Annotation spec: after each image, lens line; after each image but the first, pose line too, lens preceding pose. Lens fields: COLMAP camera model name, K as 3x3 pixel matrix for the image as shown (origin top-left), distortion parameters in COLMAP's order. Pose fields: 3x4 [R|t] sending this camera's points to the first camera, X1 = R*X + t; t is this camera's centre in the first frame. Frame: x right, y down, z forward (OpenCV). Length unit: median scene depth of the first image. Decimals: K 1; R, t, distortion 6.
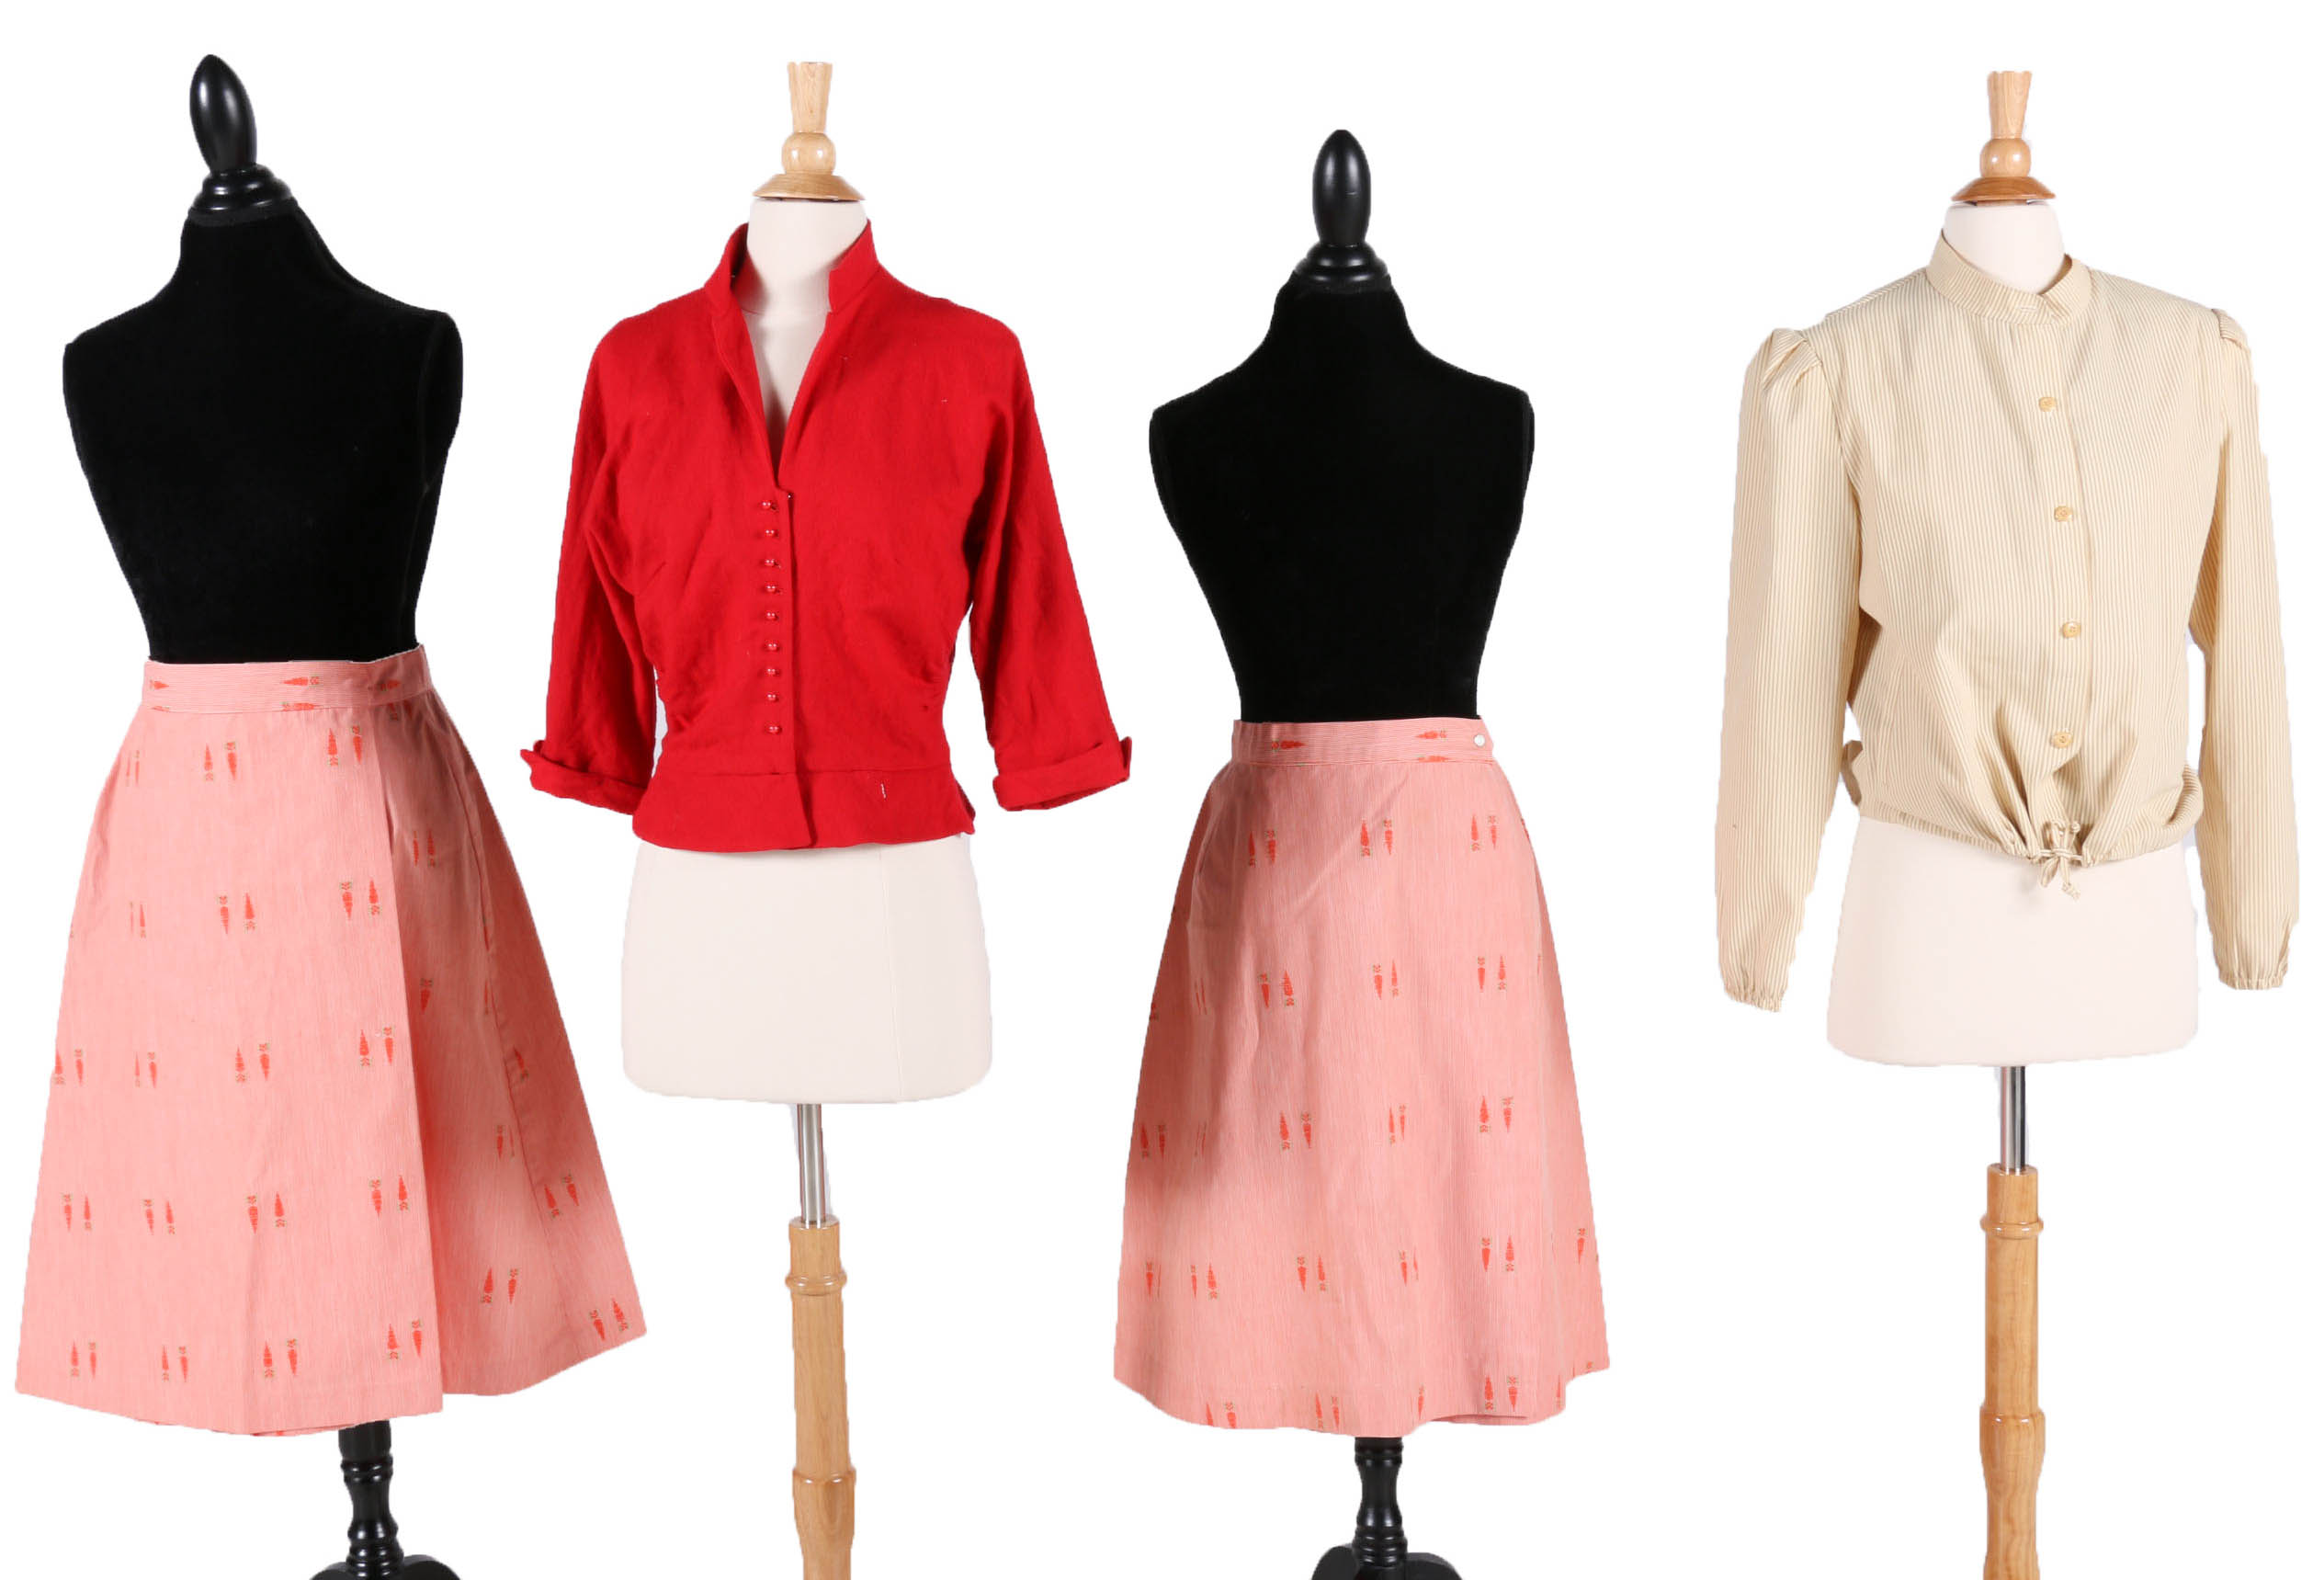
lens RADIAL K [[2506.5, 0, 1103.1], [0, 2506.5, 782.8], [0, 0, 1]] dist [-0.078508, 0.027924]
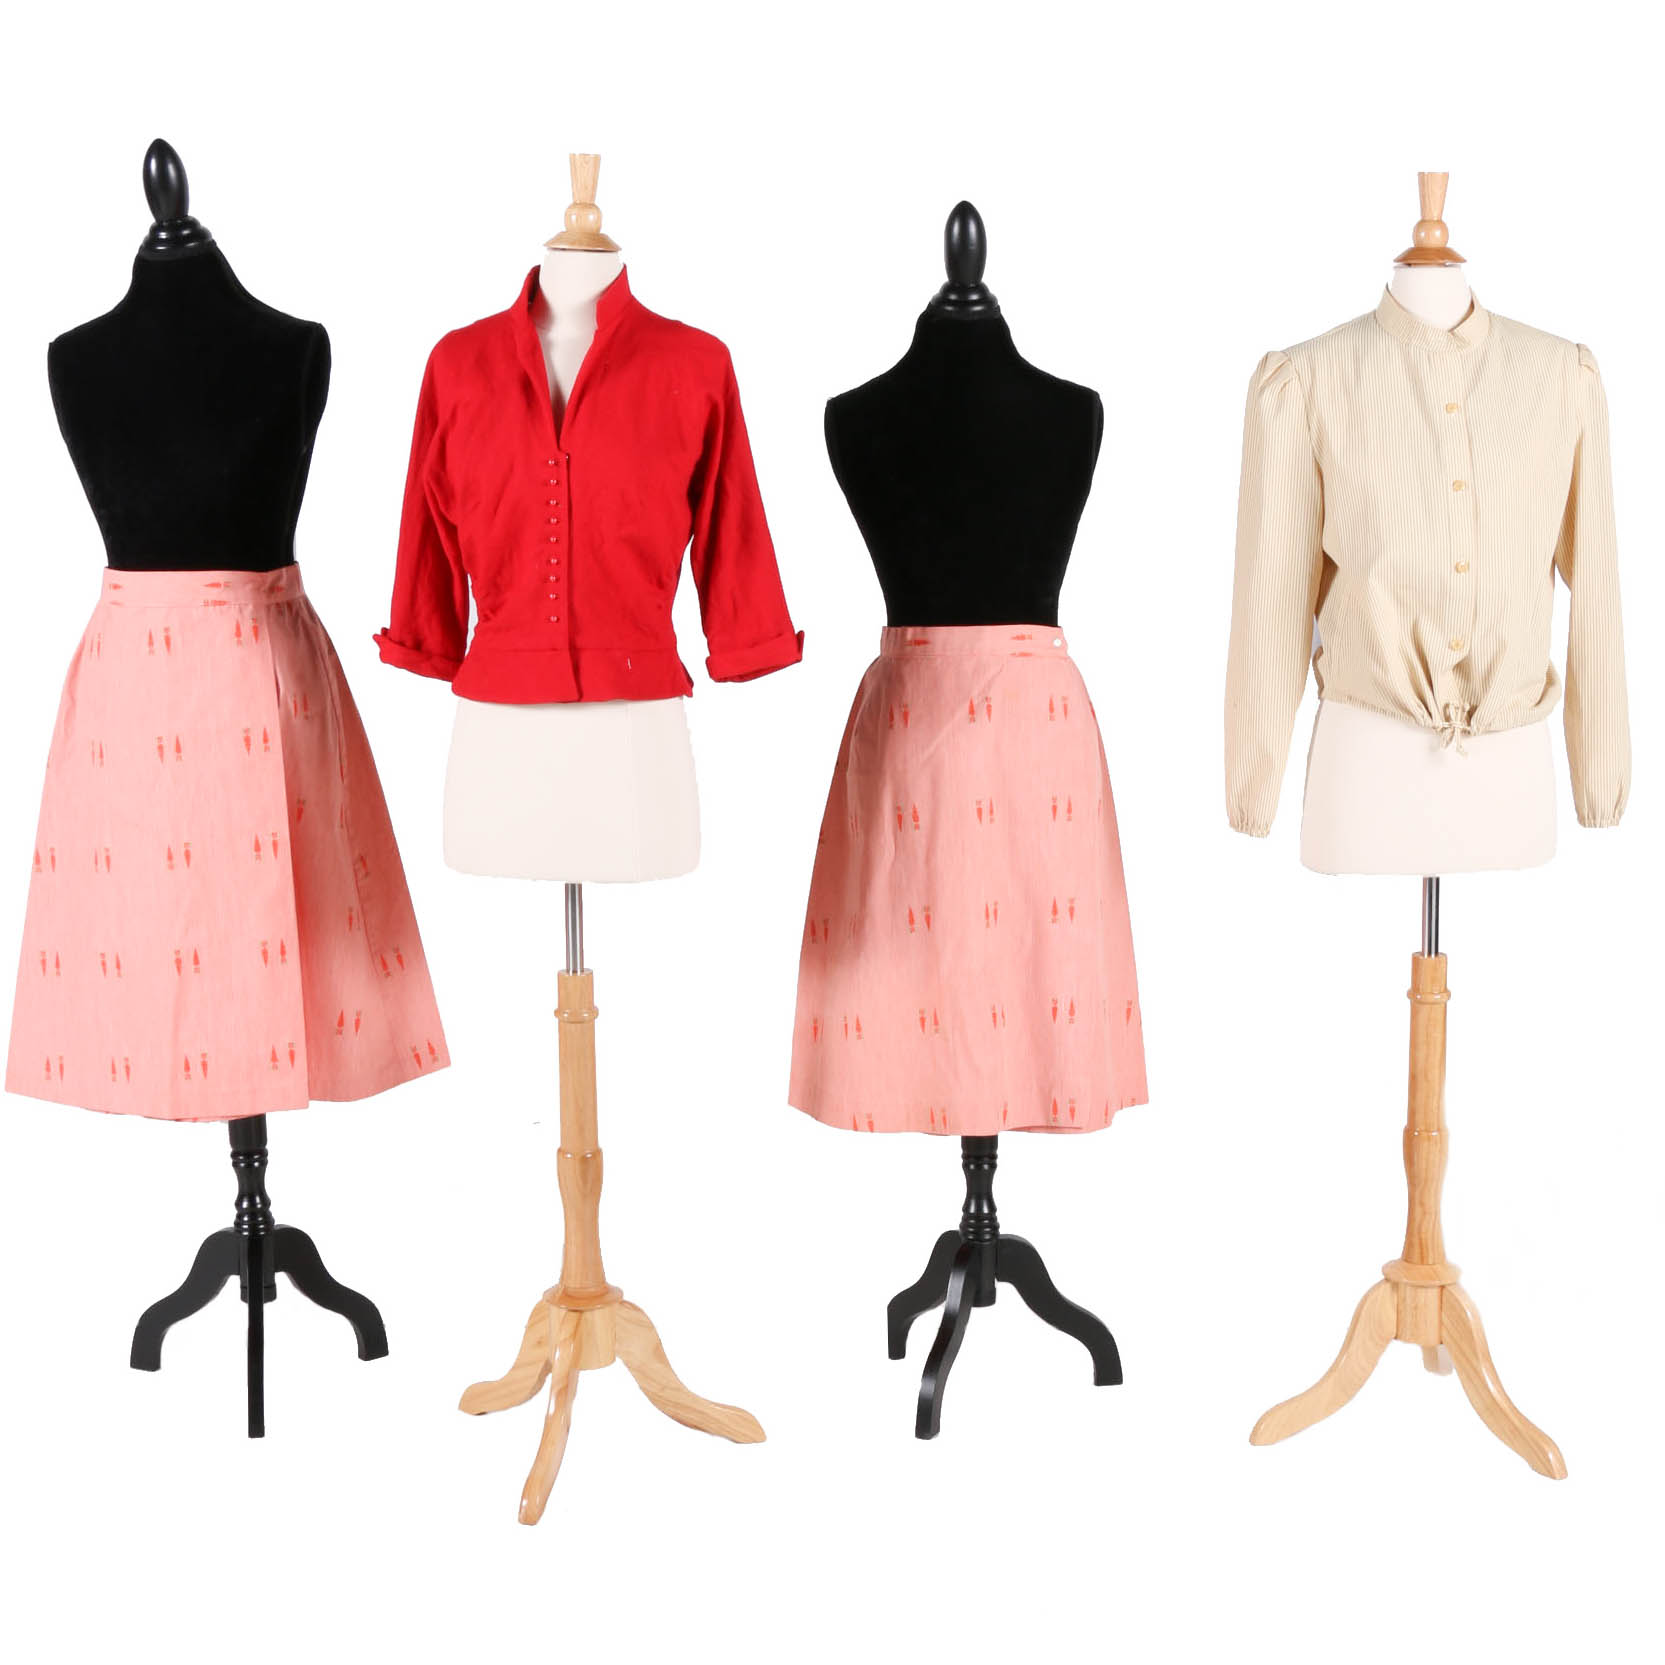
lens RADIAL K [[2324.7, 0, 832.5], [0, 2324.7, 832.5], [0, 0, 1]] dist [-0.118722, 0.001632]
pose [[0.999857, 0.016536, 0.003642, 0.023520], [-0.016663, 0.999129, 0.038259, 0.043209], [-0.003006, -0.038315, 0.999261, -0.306745]]
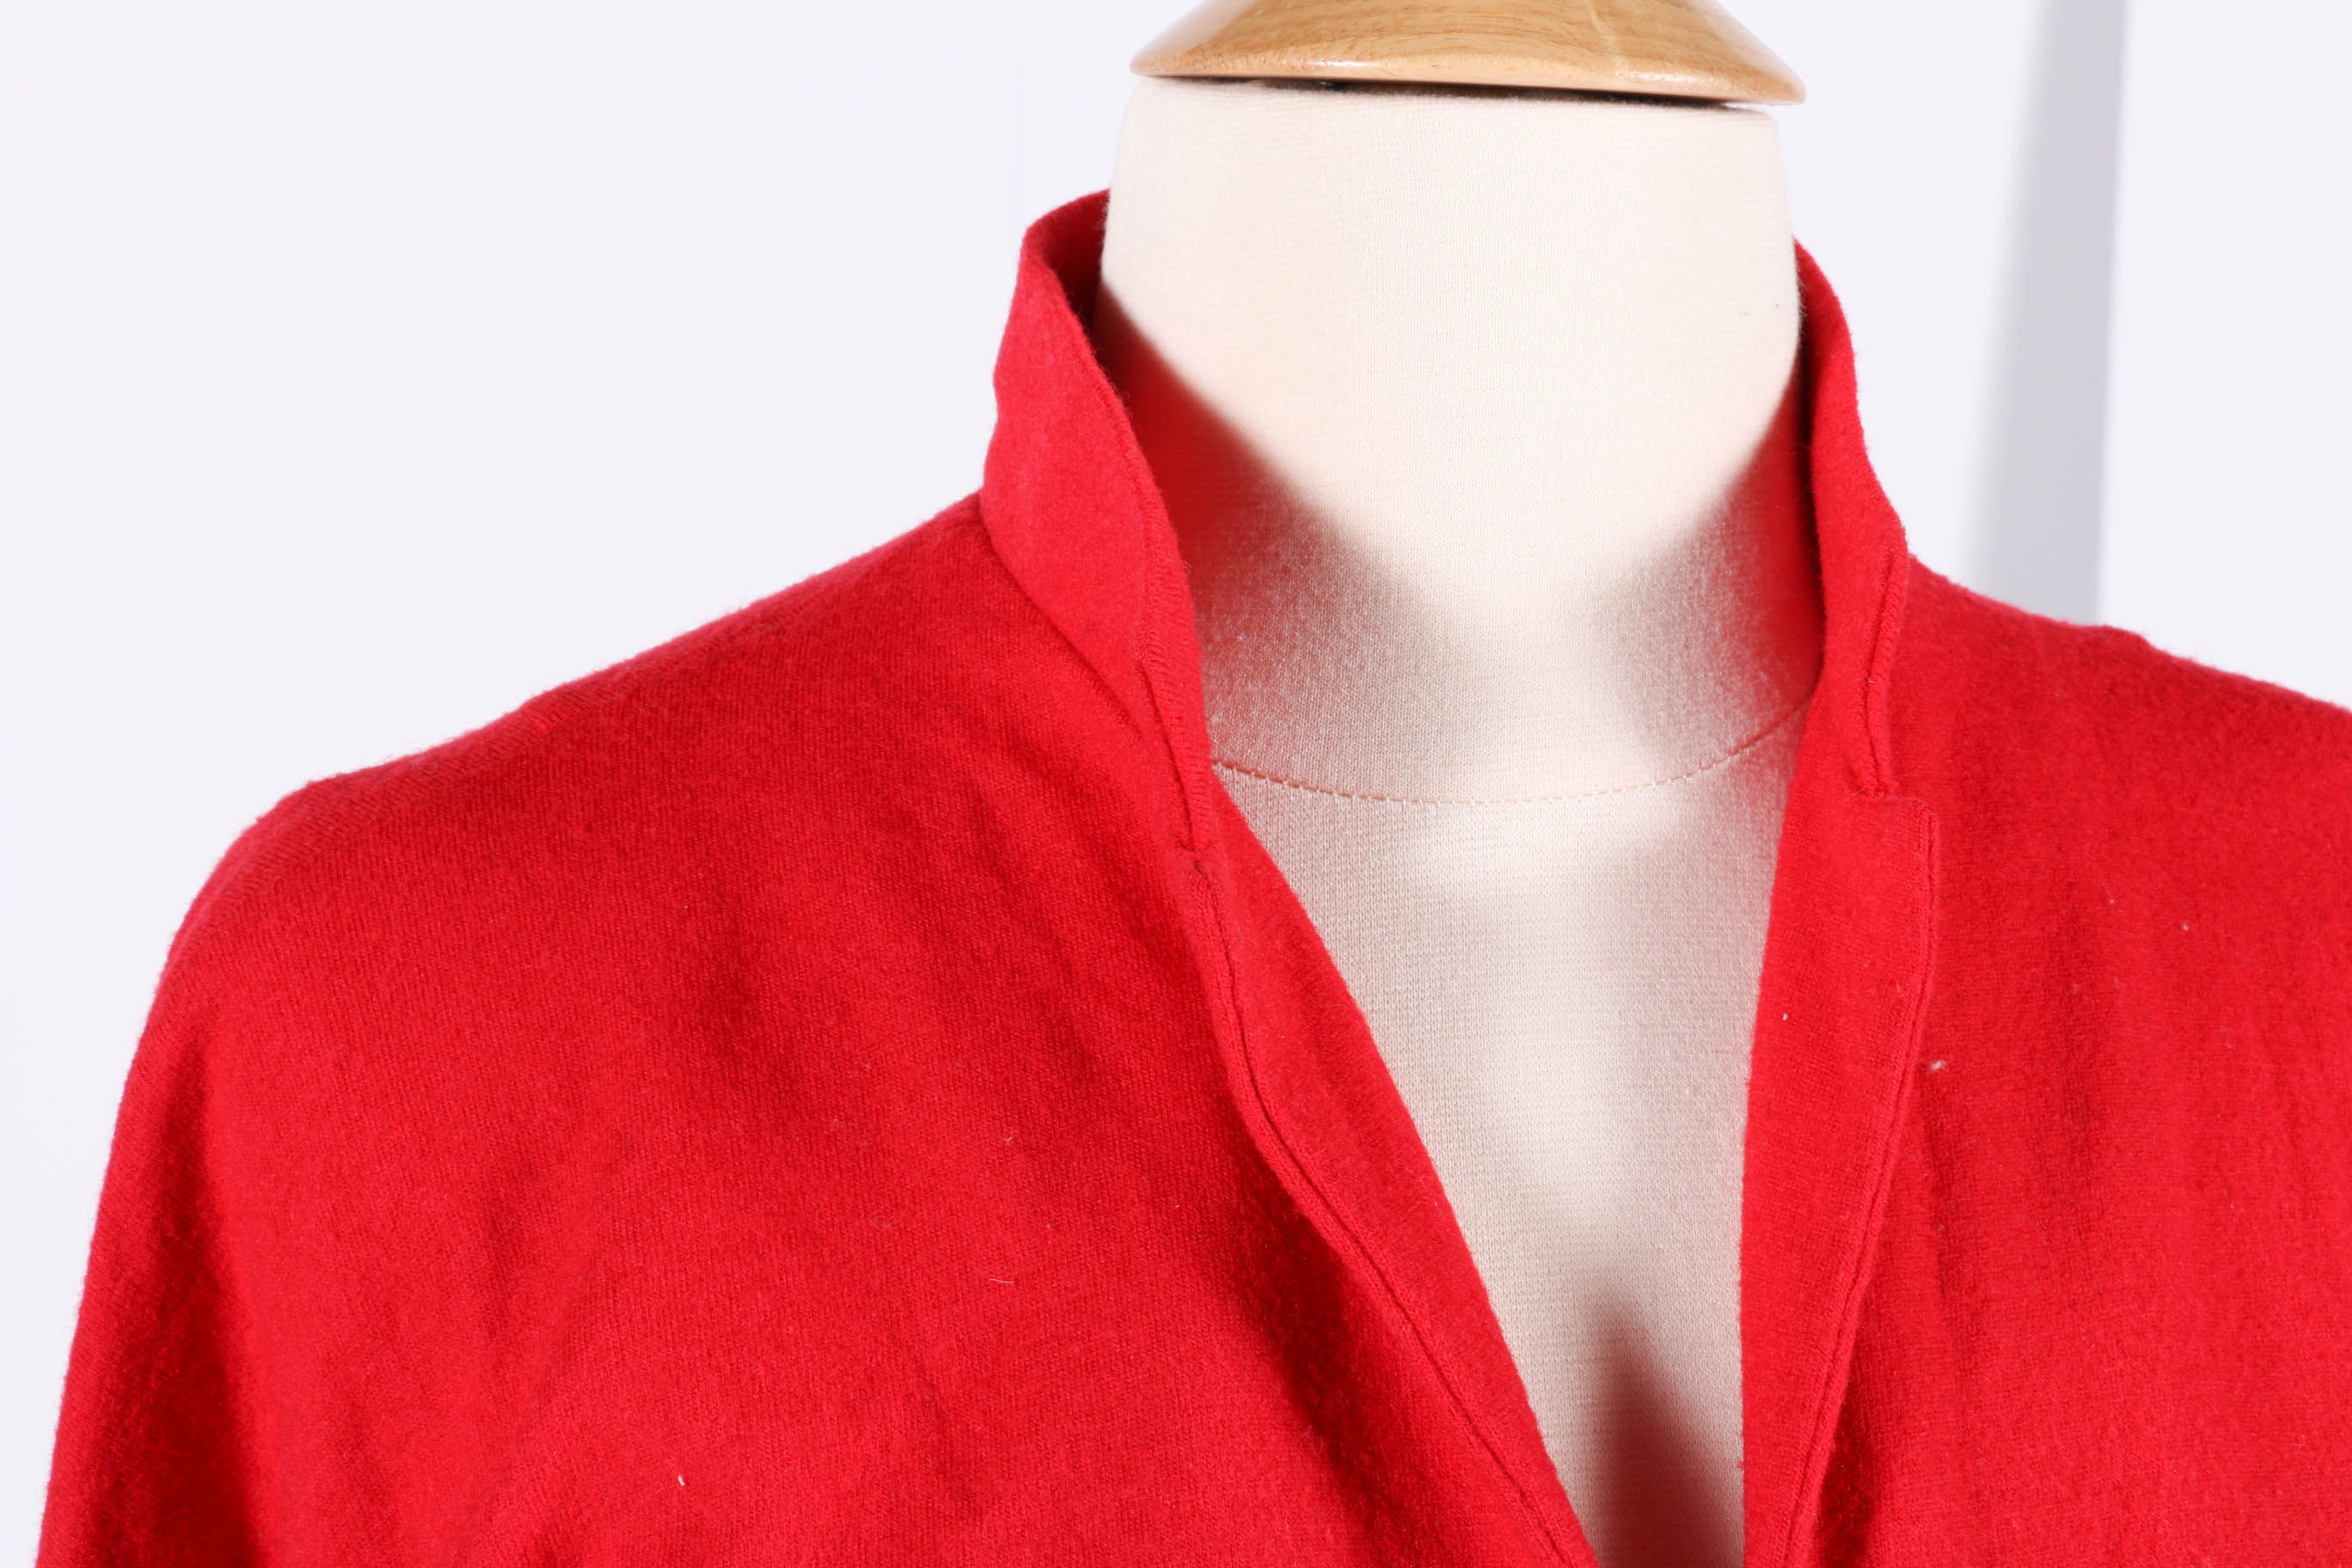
lens RADIAL K [[3642.6, 0, 1176.0], [0, 3642.6, 784.0], [0, 0, 1]] dist [-0.028090, 0.389990]
pose [[0.949604, -0.042488, 0.310558, -0.202194], [0.060848, 0.996911, -0.049668, -0.162387], [-0.307488, 0.066061, 0.949256, 0.715044]]
